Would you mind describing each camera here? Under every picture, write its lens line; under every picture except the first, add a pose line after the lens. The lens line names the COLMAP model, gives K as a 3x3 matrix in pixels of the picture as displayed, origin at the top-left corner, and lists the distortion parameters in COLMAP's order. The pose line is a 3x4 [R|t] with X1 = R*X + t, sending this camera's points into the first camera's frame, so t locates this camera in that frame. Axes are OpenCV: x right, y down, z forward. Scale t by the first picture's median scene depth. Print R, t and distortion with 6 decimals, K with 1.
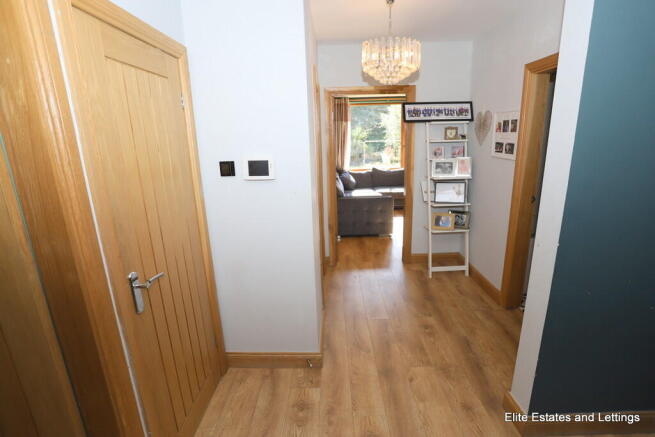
lens RADIAL K [[312.5, 0, 327.5], [0, 312.5, 218.5], [0, 0, 1]] dist [-0.026107, 0.000338]
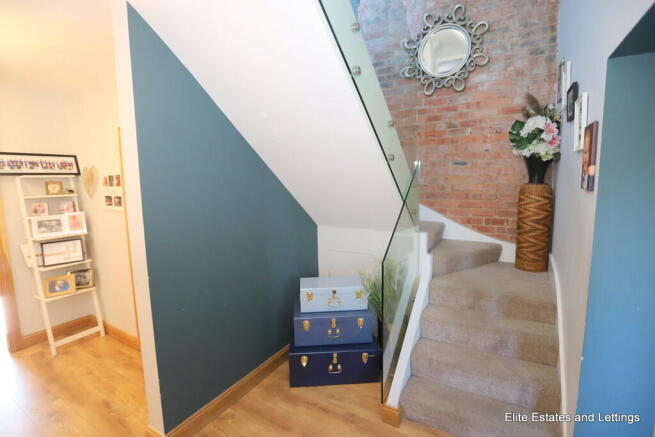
lens RADIAL K [[312.5, 0, 327.5], [0, 312.5, 218.5], [0, 0, 1]] dist [-0.026107, 0.000338]
pose [[0.512594, -0.090677, 0.853830, 0.038594], [0.227017, 0.973334, -0.032921, 0.023859], [-0.828077, 0.210709, 0.519510, -0.110428]]
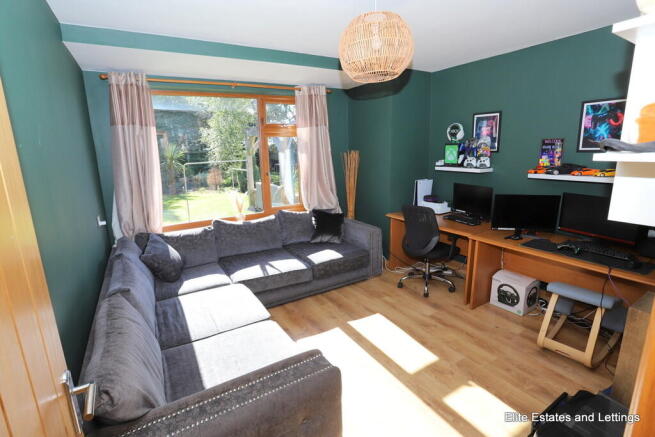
lens RADIAL K [[312.5, 0, 327.5], [0, 312.5, 218.5], [0, 0, 1]] dist [-0.026107, 0.000338]
pose [[0.850390, -0.105073, 0.515555, 0.053751], [0.133093, 0.990948, -0.017572, -0.177356], [-0.509042, 0.083560, 0.856676, 0.638000]]
